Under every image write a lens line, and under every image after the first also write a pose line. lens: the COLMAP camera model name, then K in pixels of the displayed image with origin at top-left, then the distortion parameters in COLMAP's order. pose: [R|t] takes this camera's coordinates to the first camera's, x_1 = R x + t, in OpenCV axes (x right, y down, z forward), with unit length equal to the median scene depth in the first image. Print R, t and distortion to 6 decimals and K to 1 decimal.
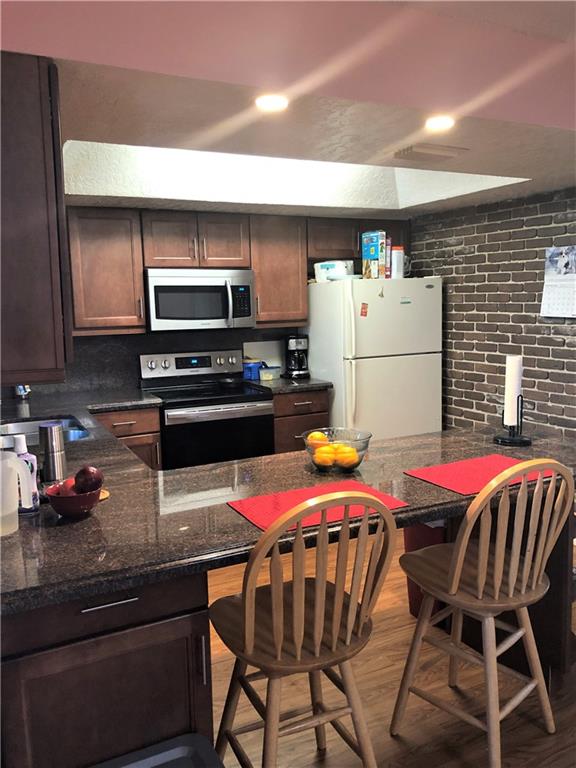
lens RADIAL K [[627.4, 0, 288.0], [0, 627.4, 384.0], [0, 0, 1]] dist [0.001420, -0.000678]
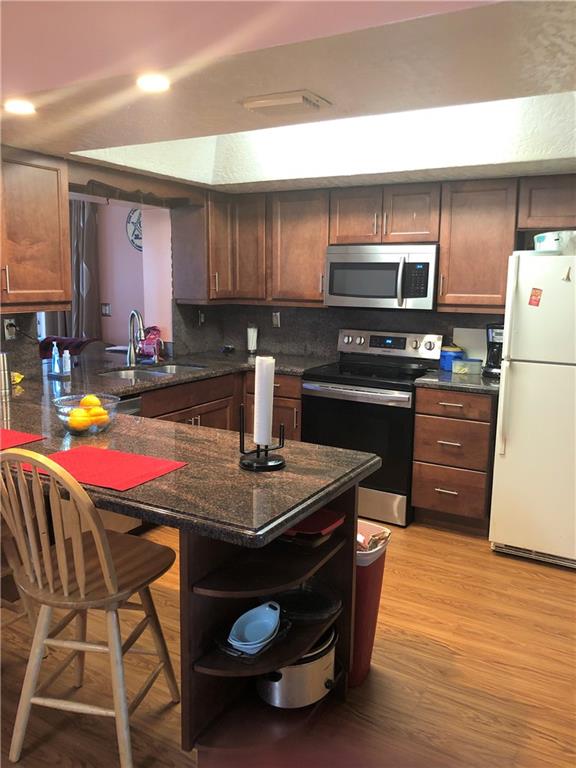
lens RADIAL K [[627.4, 0, 288.0], [0, 627.4, 384.0], [0, 0, 1]] dist [0.001420, -0.000678]
pose [[0.542975, 0.168272, -0.822717, 0.593786], [-0.132306, 0.984624, 0.114068, -0.062790], [0.829261, 0.046914, 0.556889, 0.344932]]
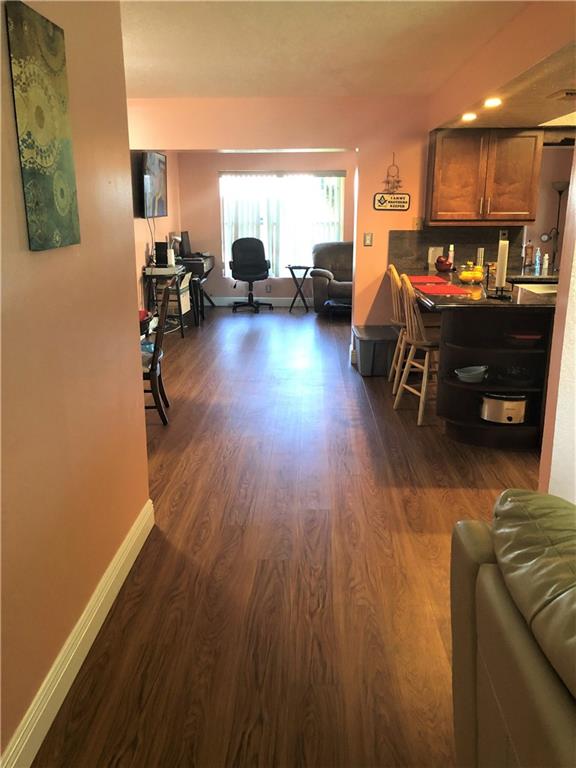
lens RADIAL K [[627.4, 0, 288.0], [0, 627.4, 384.0], [0, 0, 1]] dist [0.001420, -0.000678]
pose [[-0.482582, 0.254852, -0.837953, 1.199458], [-0.095213, 0.935796, 0.339443, -0.114095], [0.870660, 0.243593, -0.427333, 0.771319]]
